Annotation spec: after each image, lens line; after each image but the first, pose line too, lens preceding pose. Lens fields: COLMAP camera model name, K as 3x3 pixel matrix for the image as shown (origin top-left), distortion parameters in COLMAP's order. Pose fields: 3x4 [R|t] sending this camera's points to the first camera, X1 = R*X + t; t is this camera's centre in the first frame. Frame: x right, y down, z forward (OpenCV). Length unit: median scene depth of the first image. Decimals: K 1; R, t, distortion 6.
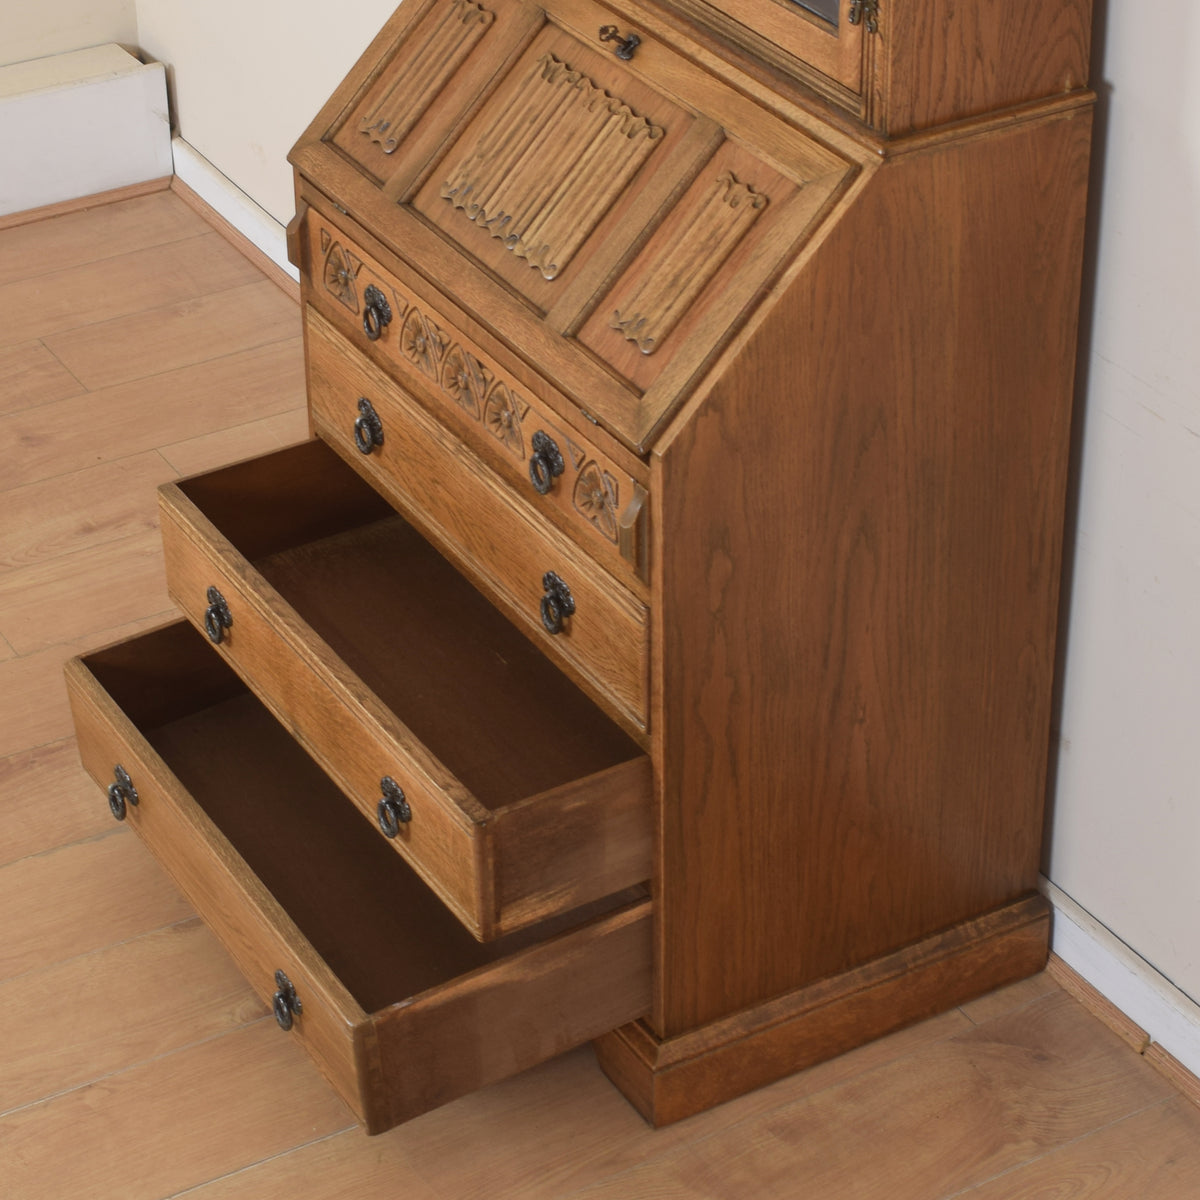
lens RADIAL K [[3198.7, 0, 603.7], [0, 3198.7, 444.5], [0, 0, 1]] dist [-0.063938, 0.013516]
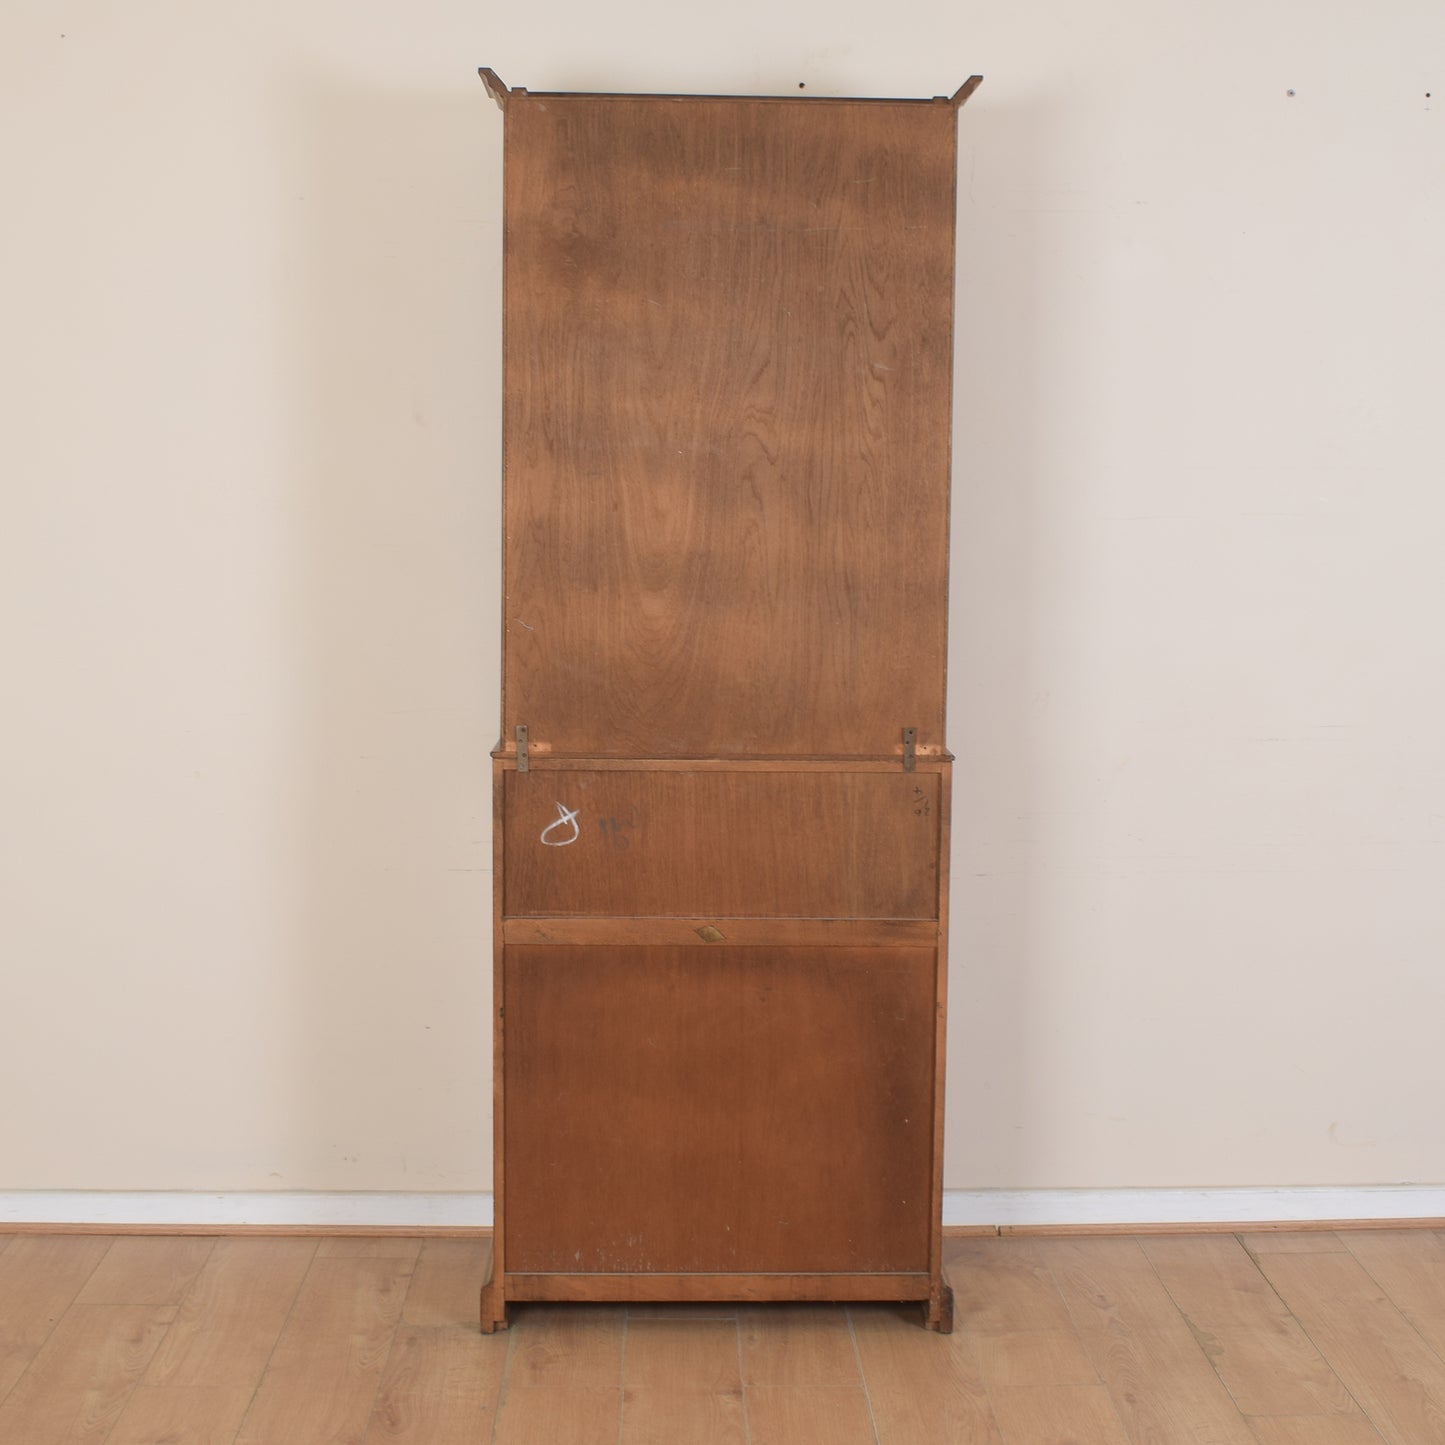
lens RADIAL K [[2277.3, 0, 741.6], [0, 2277.3, 684.3], [0, 0, 1]] dist [-0.071256, -0.037553]
pose [[0.473397, -0.073414, 0.877785, -1.120503], [0.422229, 0.893486, -0.152985, 0.043823], [-0.773057, 0.443049, 0.453971, 0.388156]]
